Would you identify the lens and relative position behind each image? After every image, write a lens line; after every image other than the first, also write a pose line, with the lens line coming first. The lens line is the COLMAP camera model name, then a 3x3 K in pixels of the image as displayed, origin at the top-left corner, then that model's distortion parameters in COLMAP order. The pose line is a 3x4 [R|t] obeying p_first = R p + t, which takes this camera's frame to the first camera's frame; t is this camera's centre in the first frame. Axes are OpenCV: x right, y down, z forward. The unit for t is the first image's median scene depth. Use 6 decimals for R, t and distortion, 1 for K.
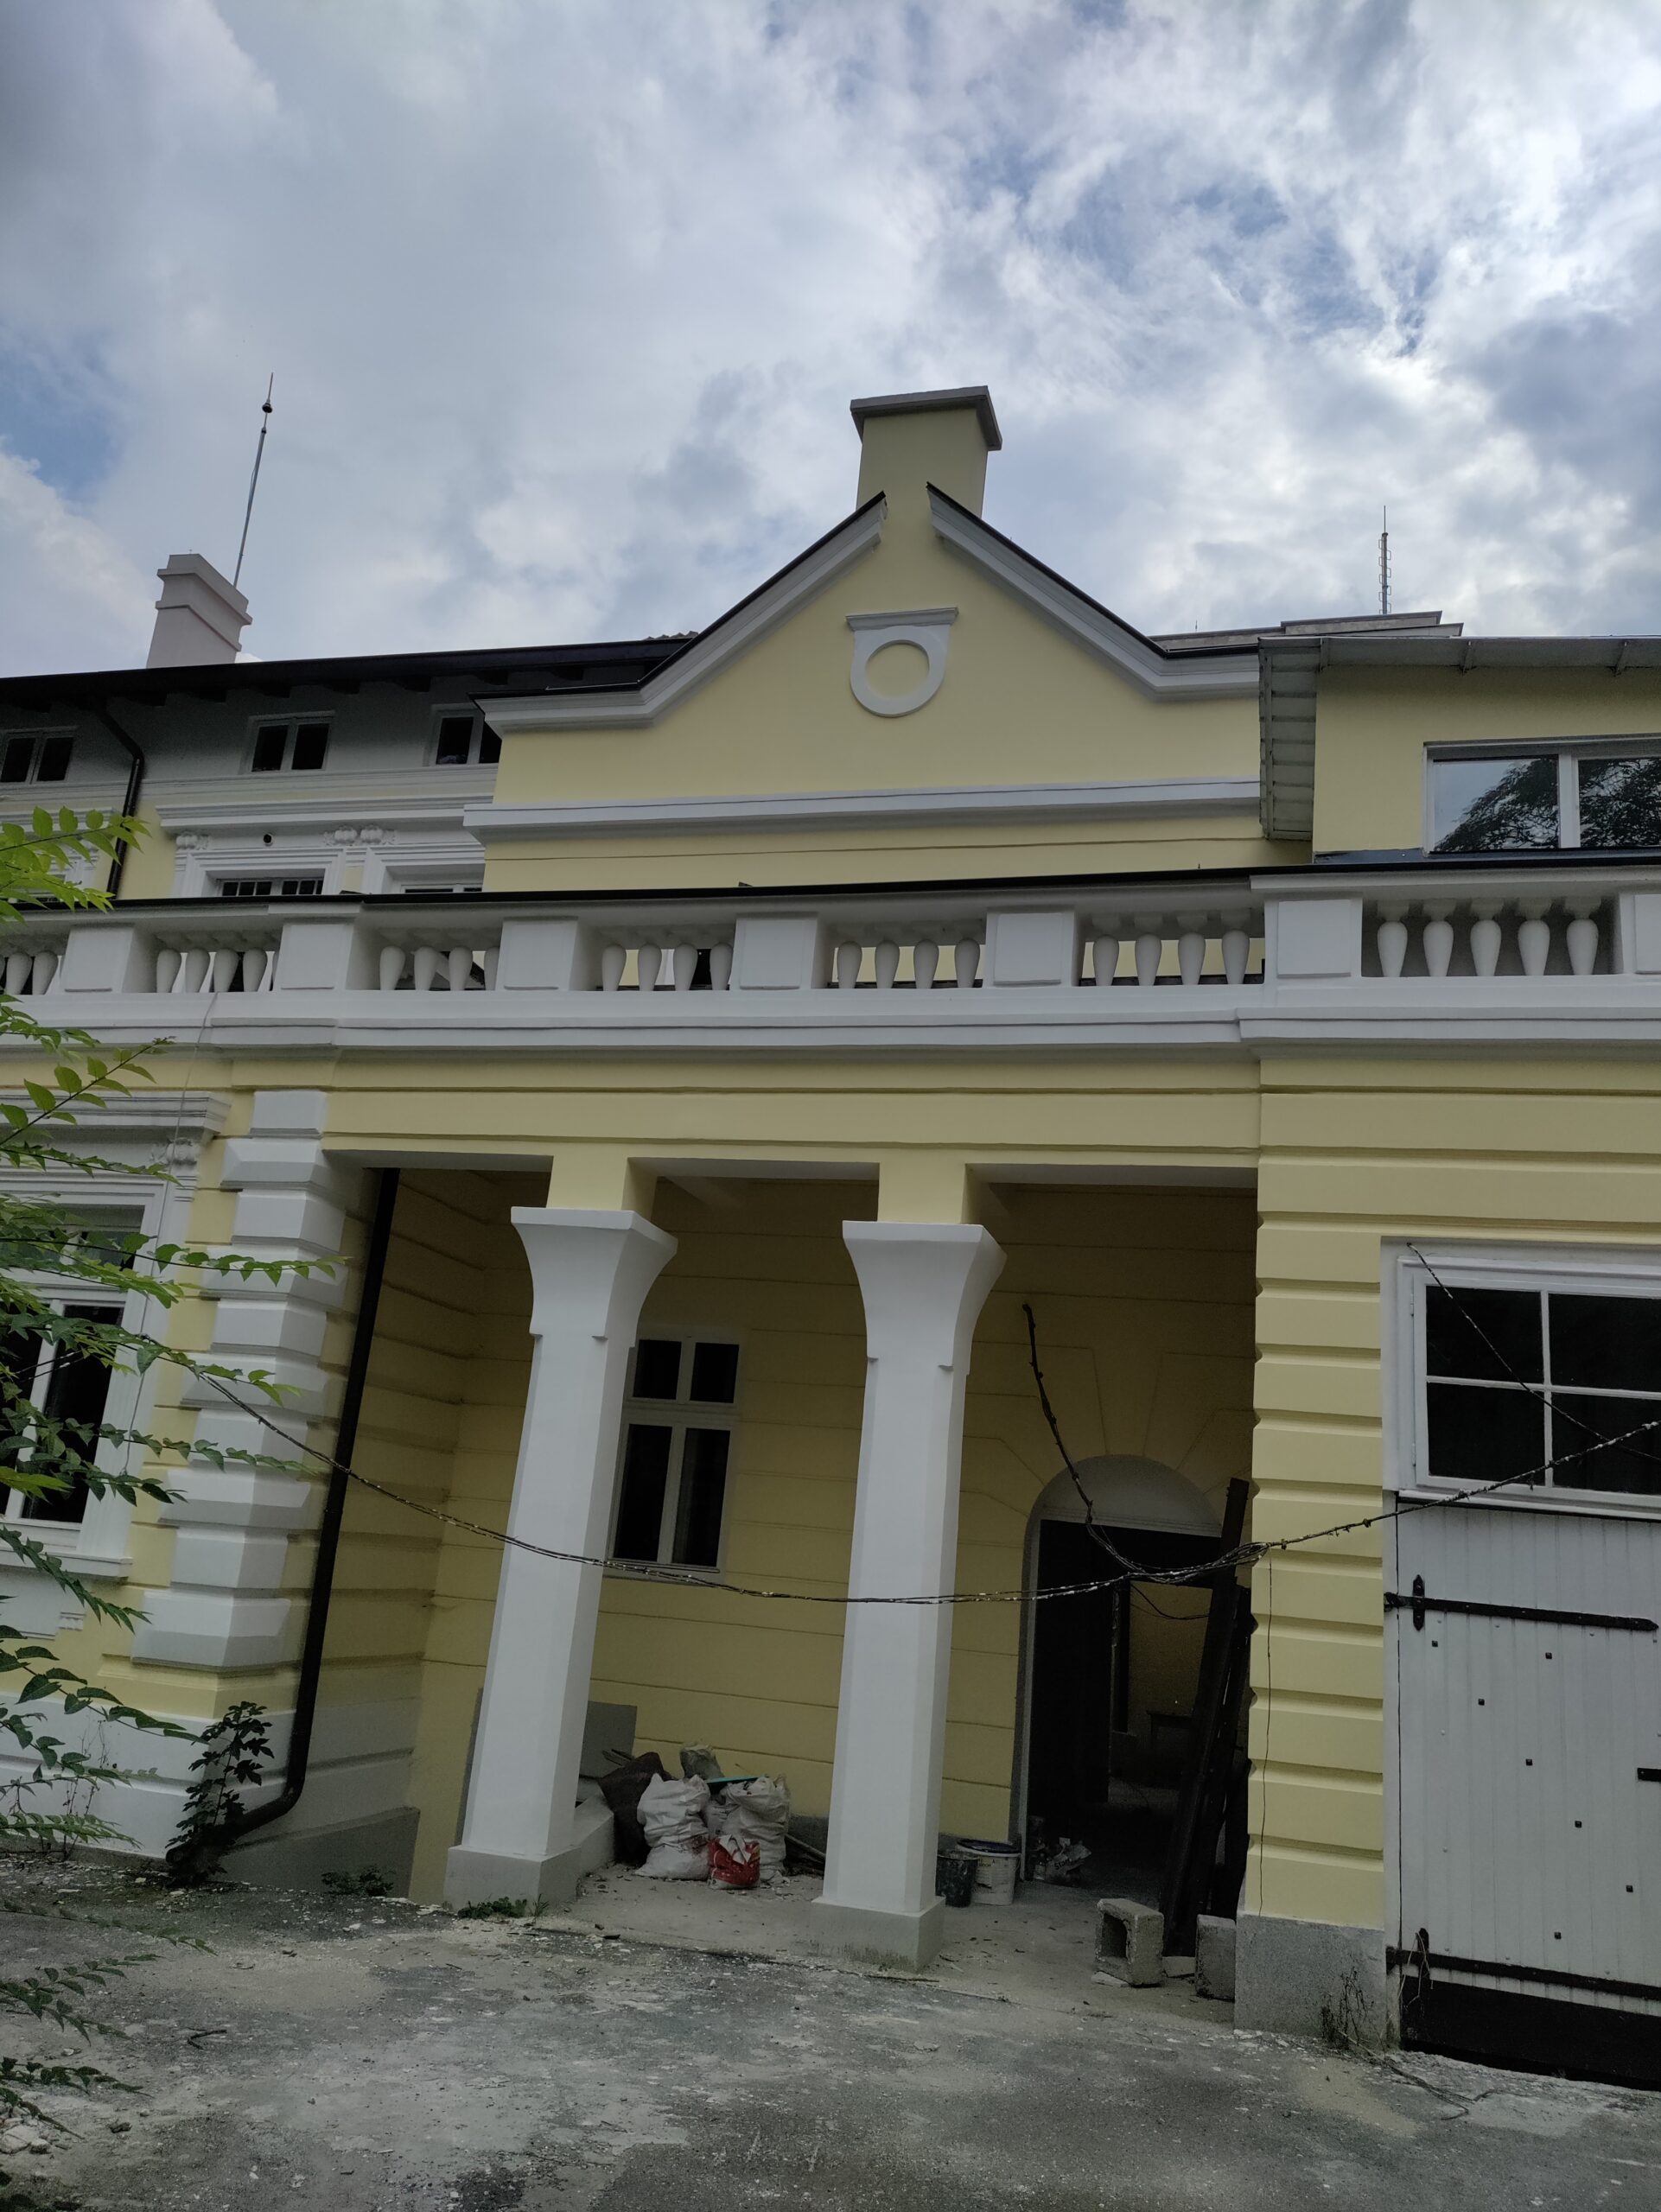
lens RADIAL K [[1622.4, 0, 818.4], [0, 1622.4, 1121.2], [0, 0, 1]] dist [0.048967, -0.051401]
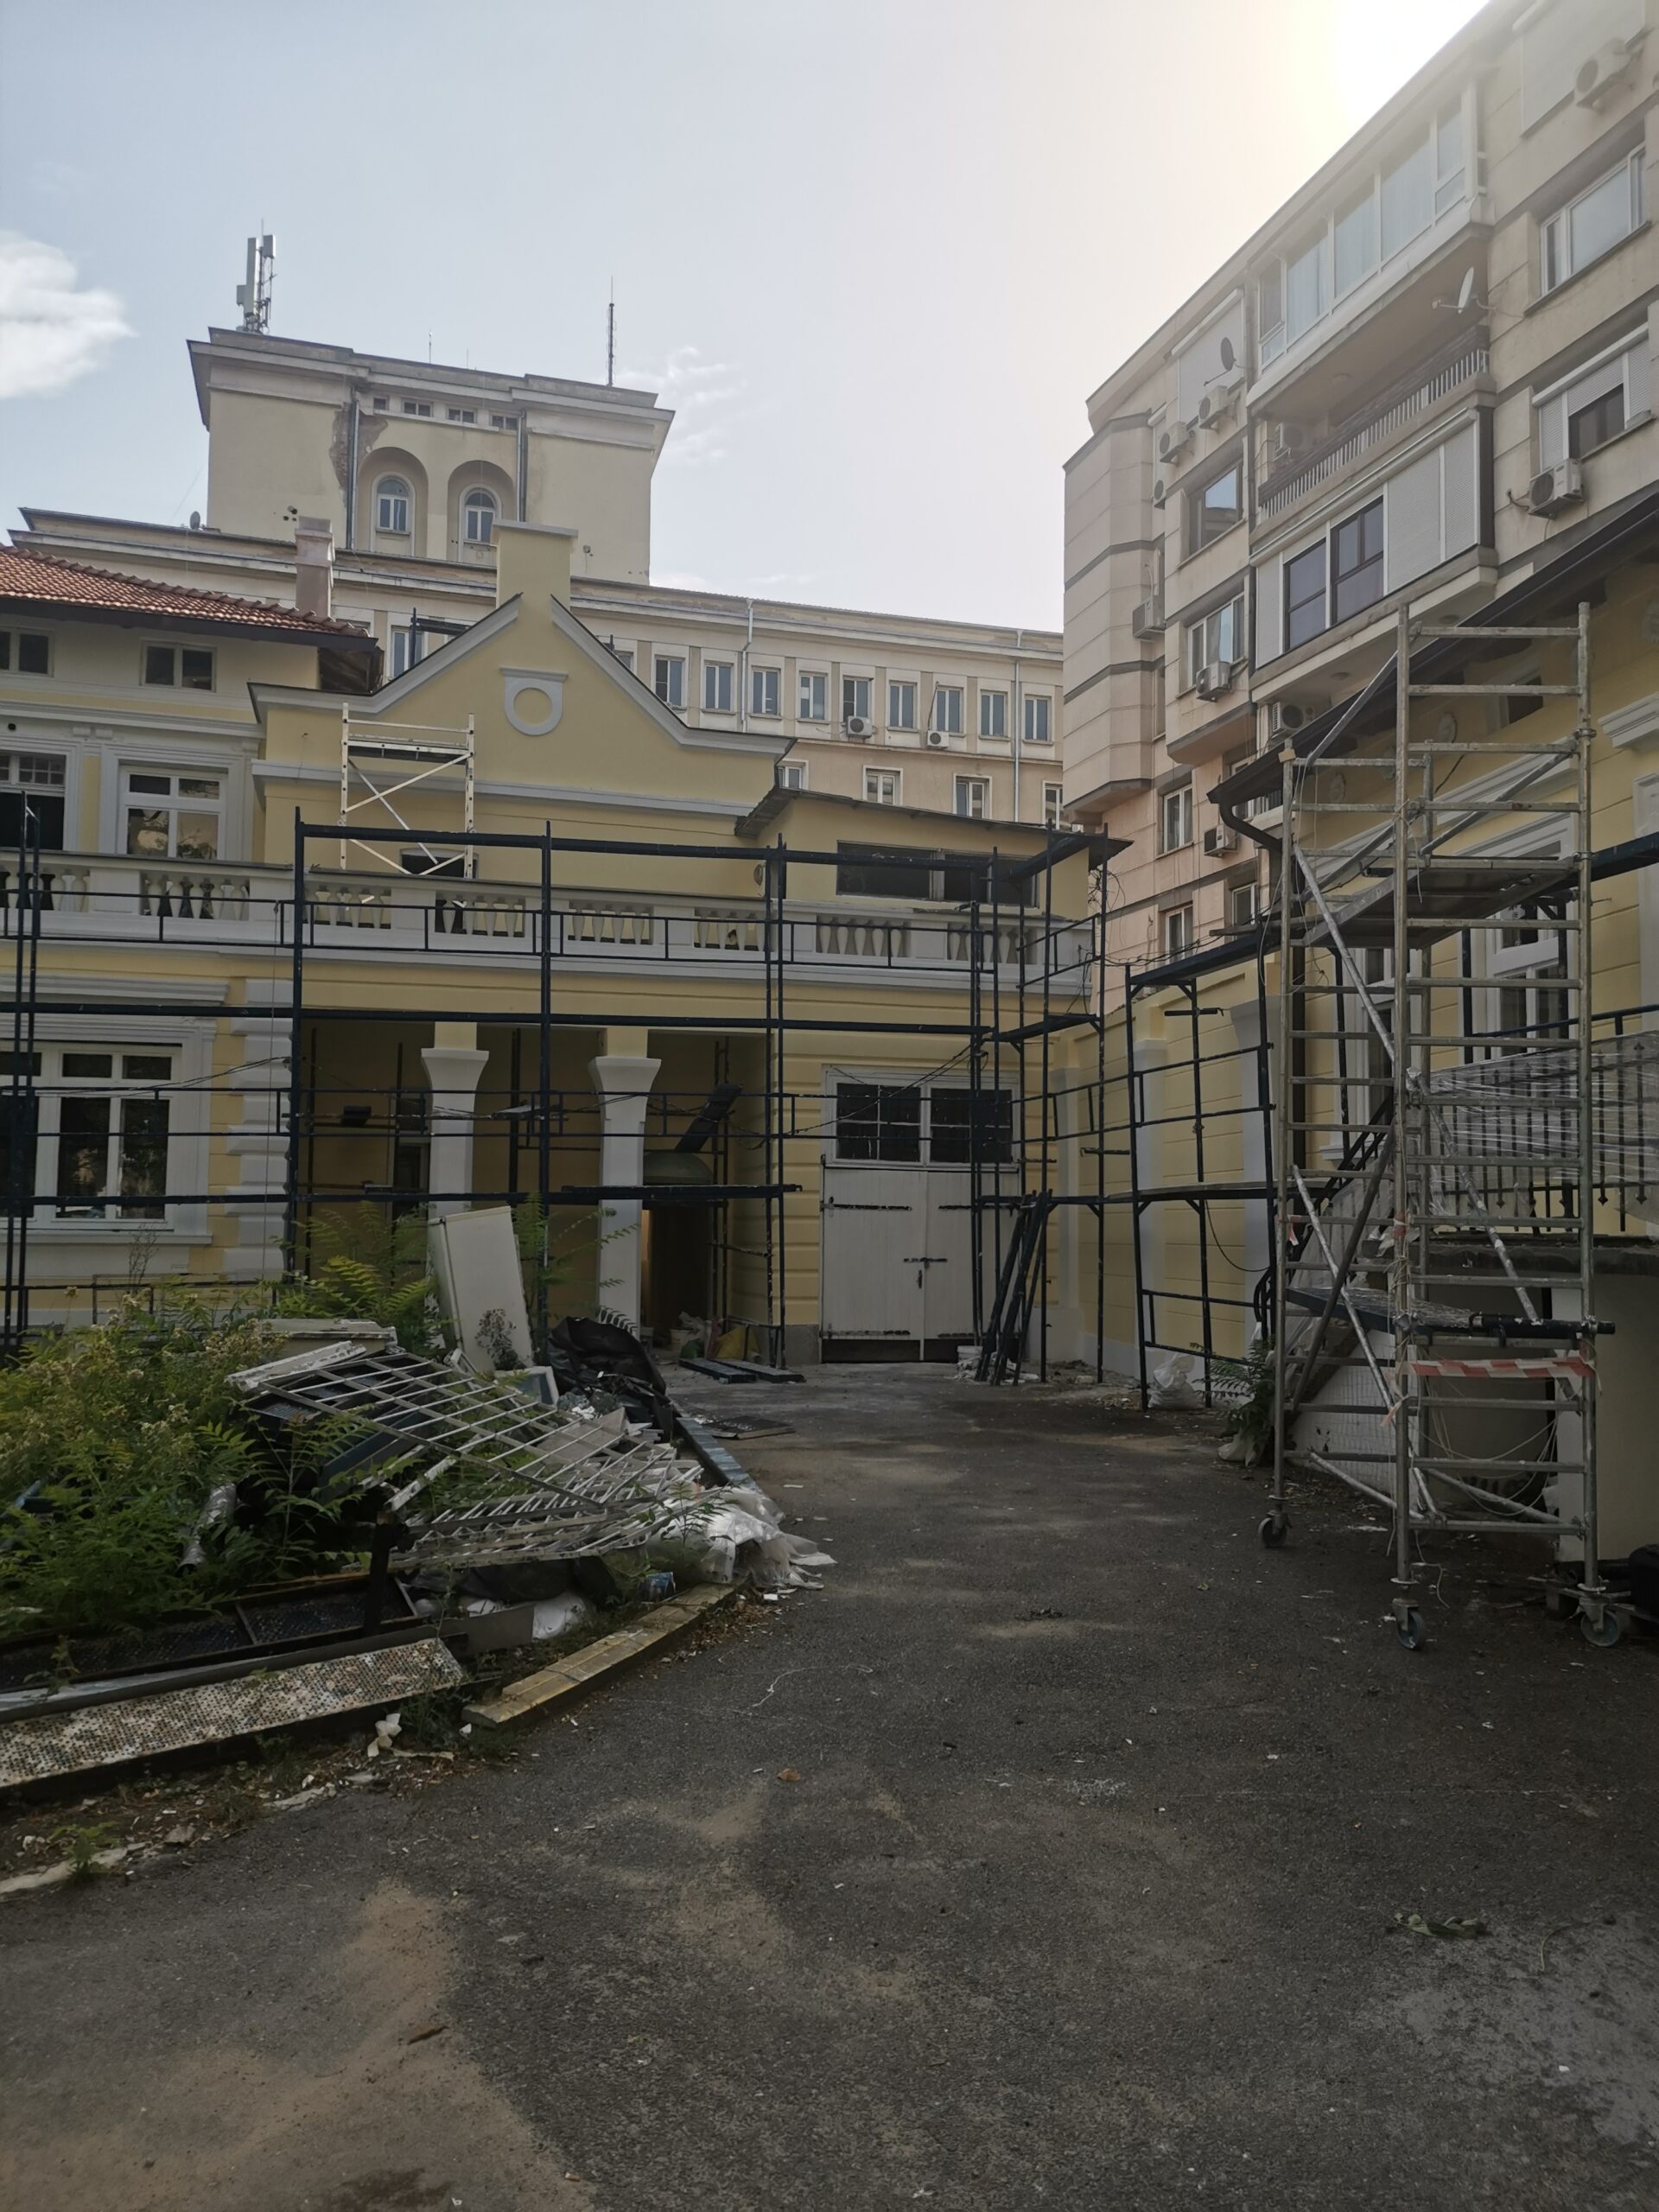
lens RADIAL K [[1686.8, 0, 842.5], [0, 1686.8, 1106.9], [0, 0, 1]] dist [0.078384, -0.076215]
pose [[0.856011, -0.040933, 0.515334, -0.893838], [-0.070436, 0.978329, 0.194707, -0.344106], [-0.512136, -0.202970, 0.834578, -1.092350]]
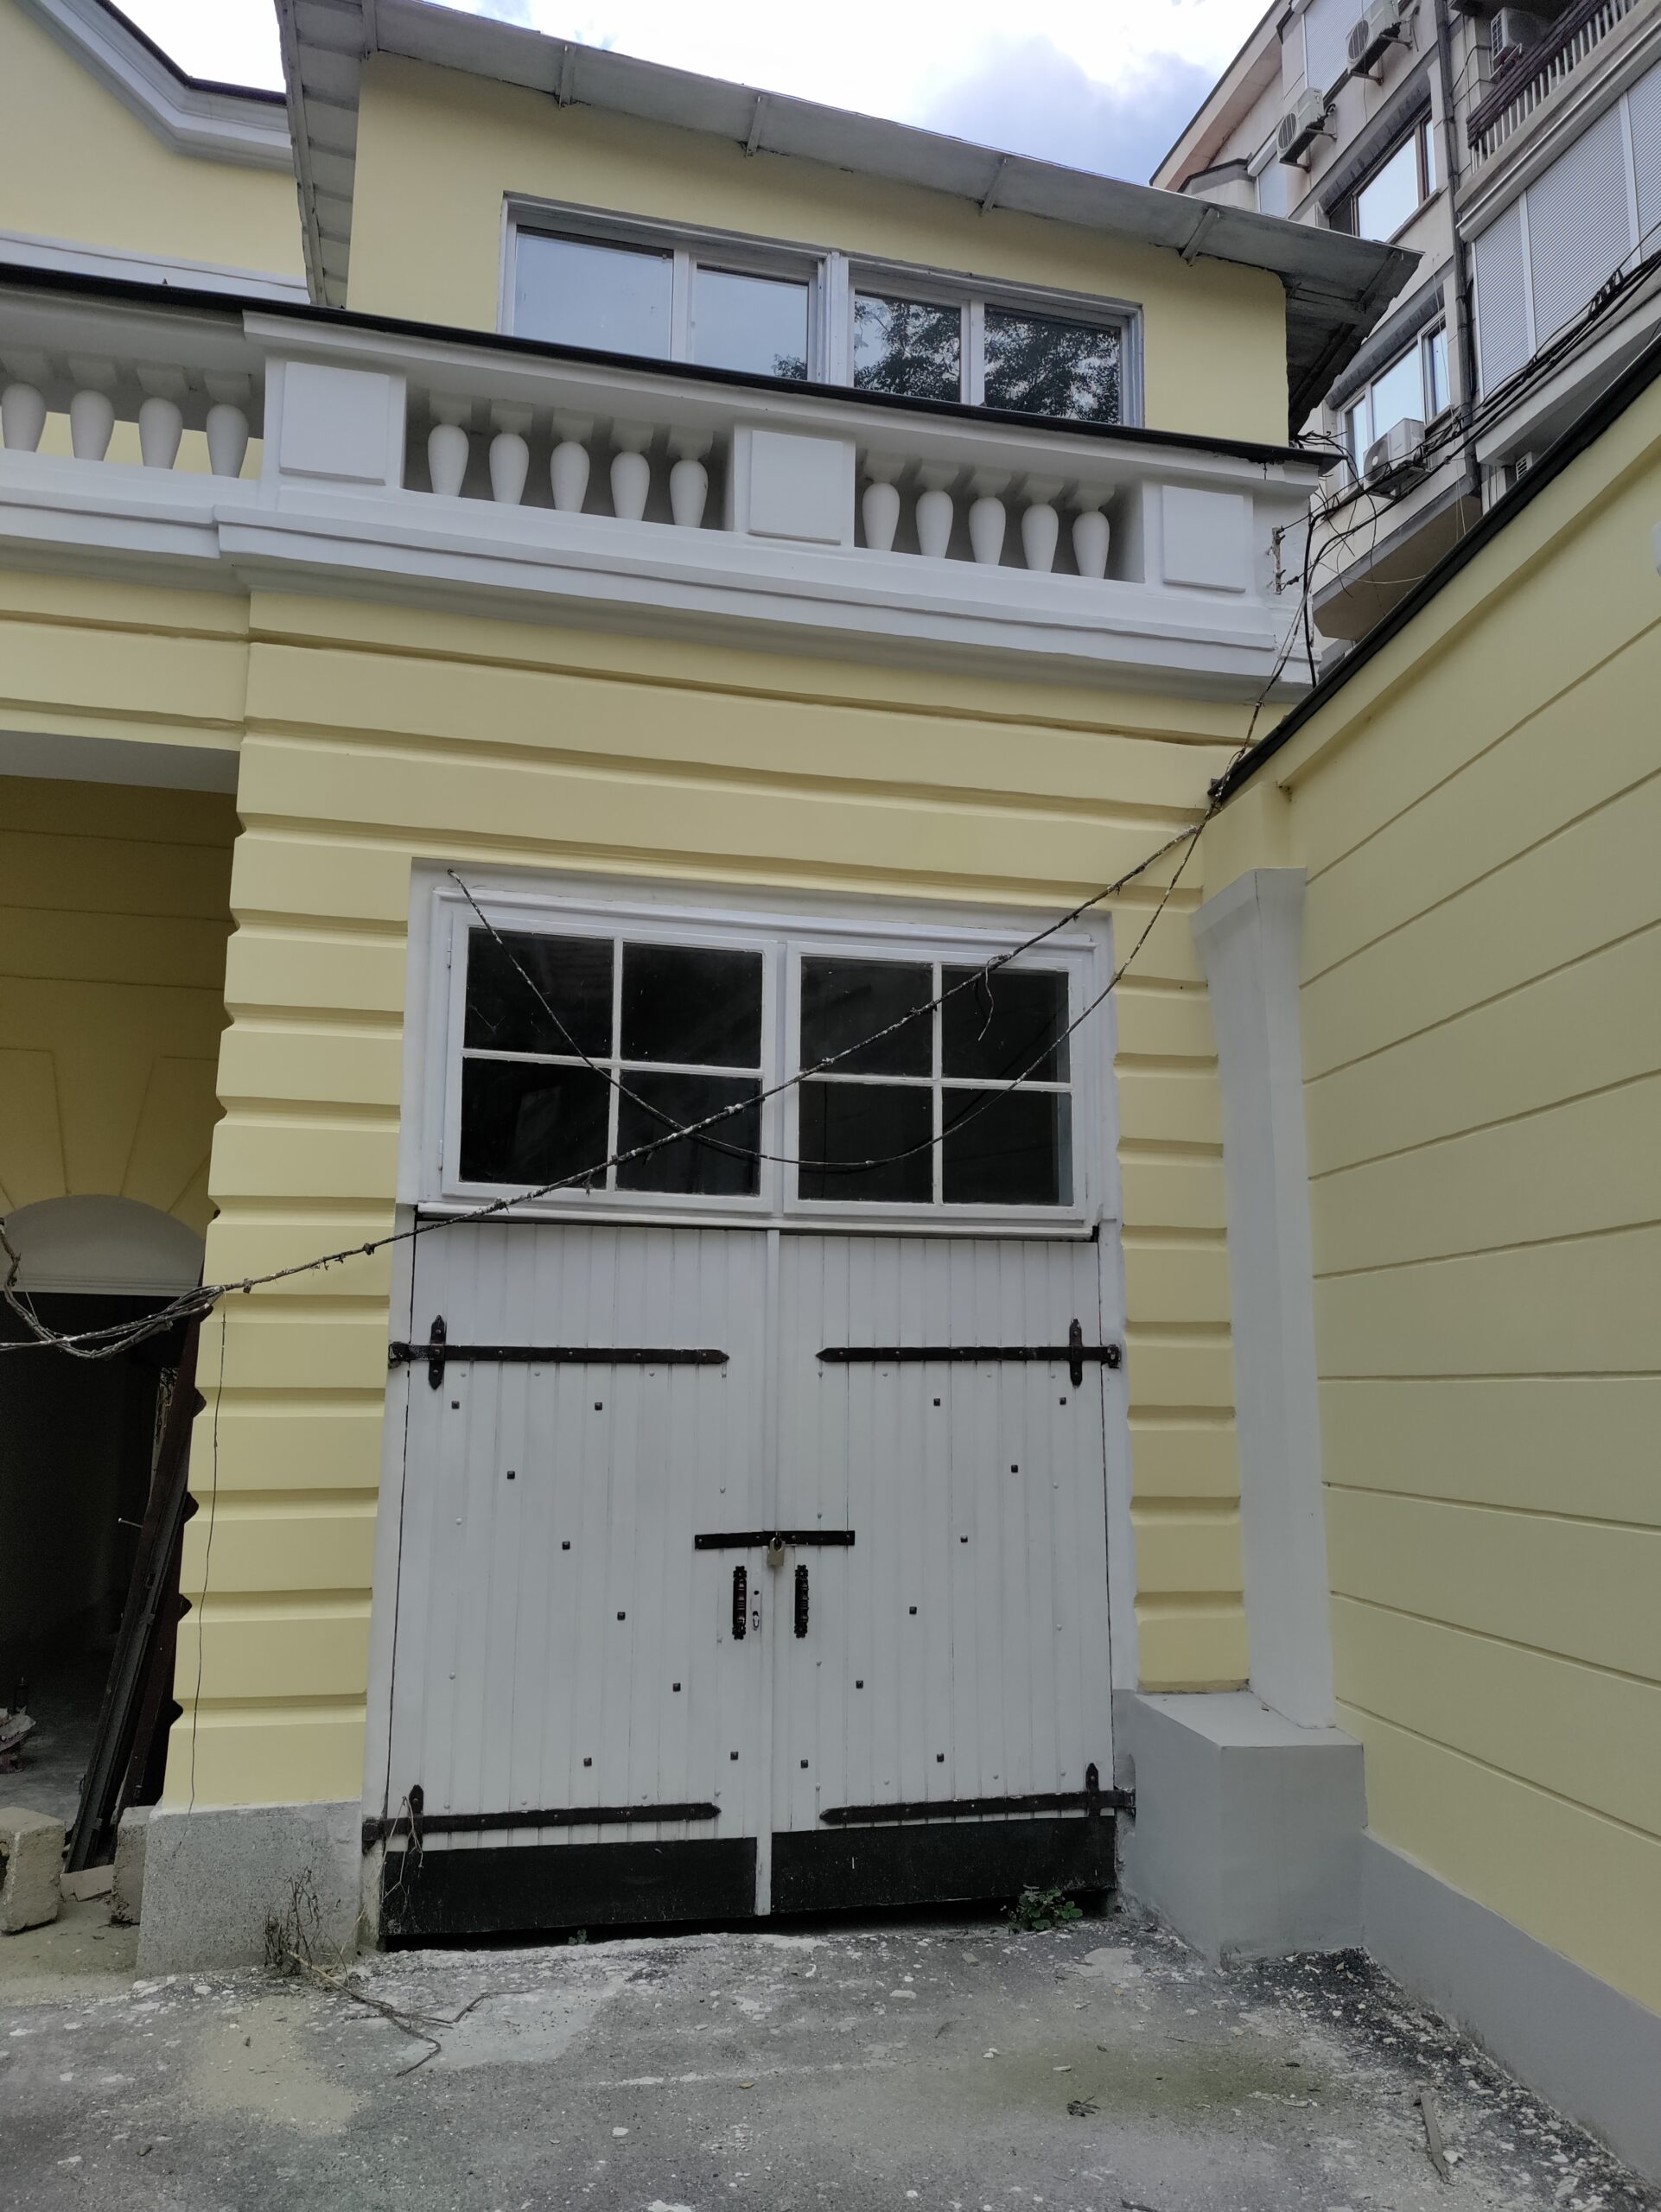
lens RADIAL K [[1622.4, 0, 813.9], [0, 1622.4, 1117.4], [0, 0, 1]] dist [0.048967, -0.051401]
pose [[0.880587, -0.003824, 0.473869, 0.155247], [-0.053994, 0.992646, 0.108345, 0.092757], [-0.470799, -0.120993, 0.873905, 0.270953]]
